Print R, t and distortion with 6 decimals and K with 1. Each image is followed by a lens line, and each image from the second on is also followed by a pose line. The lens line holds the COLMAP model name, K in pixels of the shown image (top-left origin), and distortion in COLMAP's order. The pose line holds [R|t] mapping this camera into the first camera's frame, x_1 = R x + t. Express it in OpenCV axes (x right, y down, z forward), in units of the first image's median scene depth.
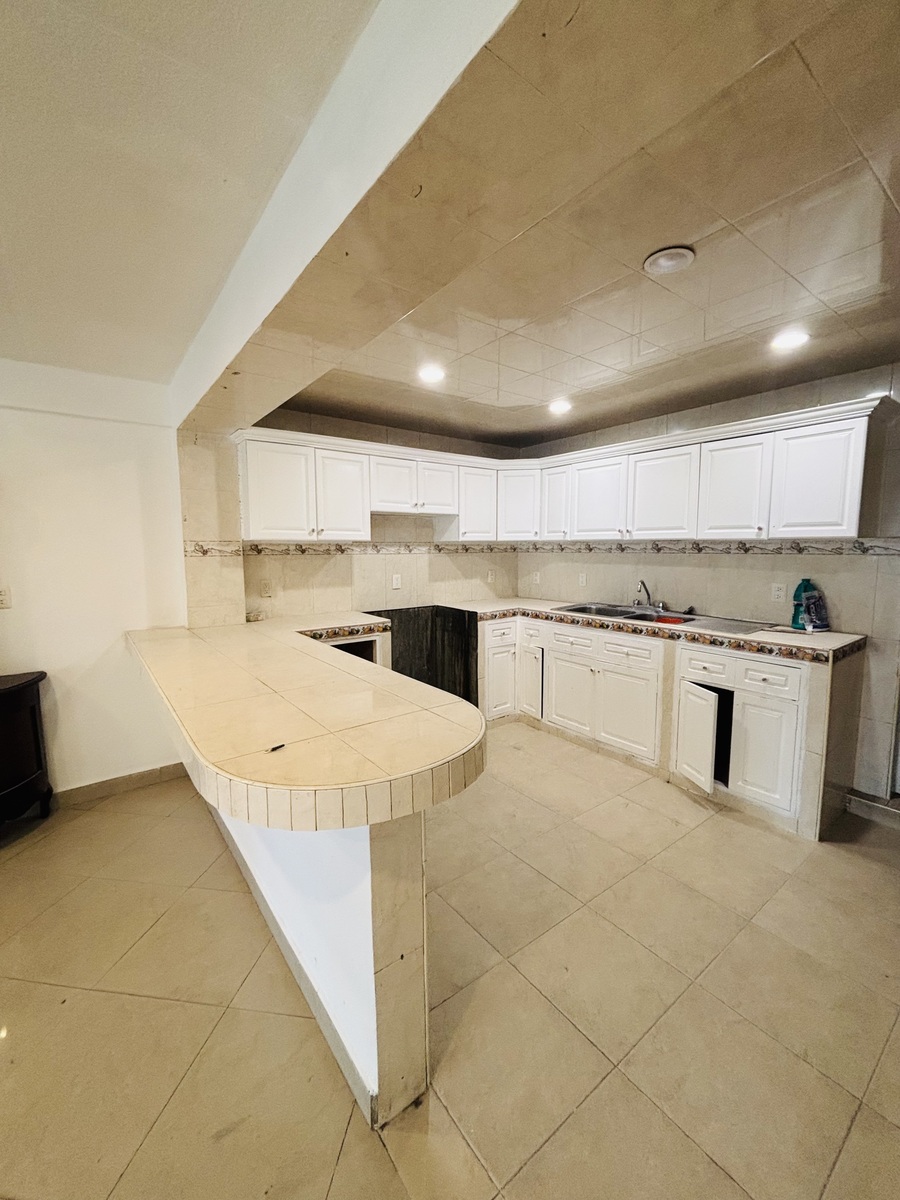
lens RADIAL K [[487.4, 0, 453.1], [0, 487.4, 596.0], [0, 0, 1]] dist [0.000973, 0.000018]
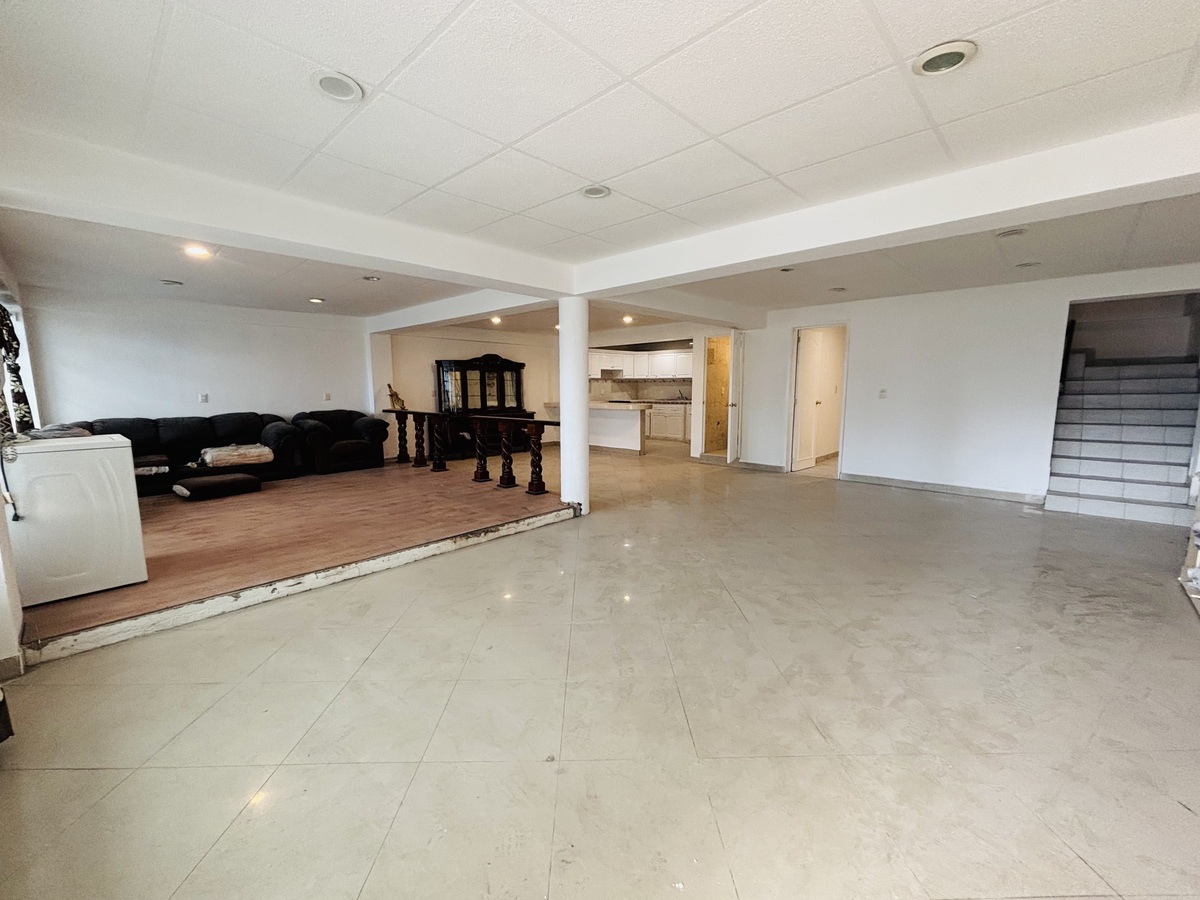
lens RADIAL K [[487.4, 0, 603.1], [0, 487.4, 453.3], [0, 0, 1]] dist [0.000973, 0.000018]
pose [[0.986809, -0.022651, 0.160297, -0.606105], [0.016609, 0.999104, 0.038932, 0.234093], [-0.161035, -0.035756, 0.986301, -2.002269]]
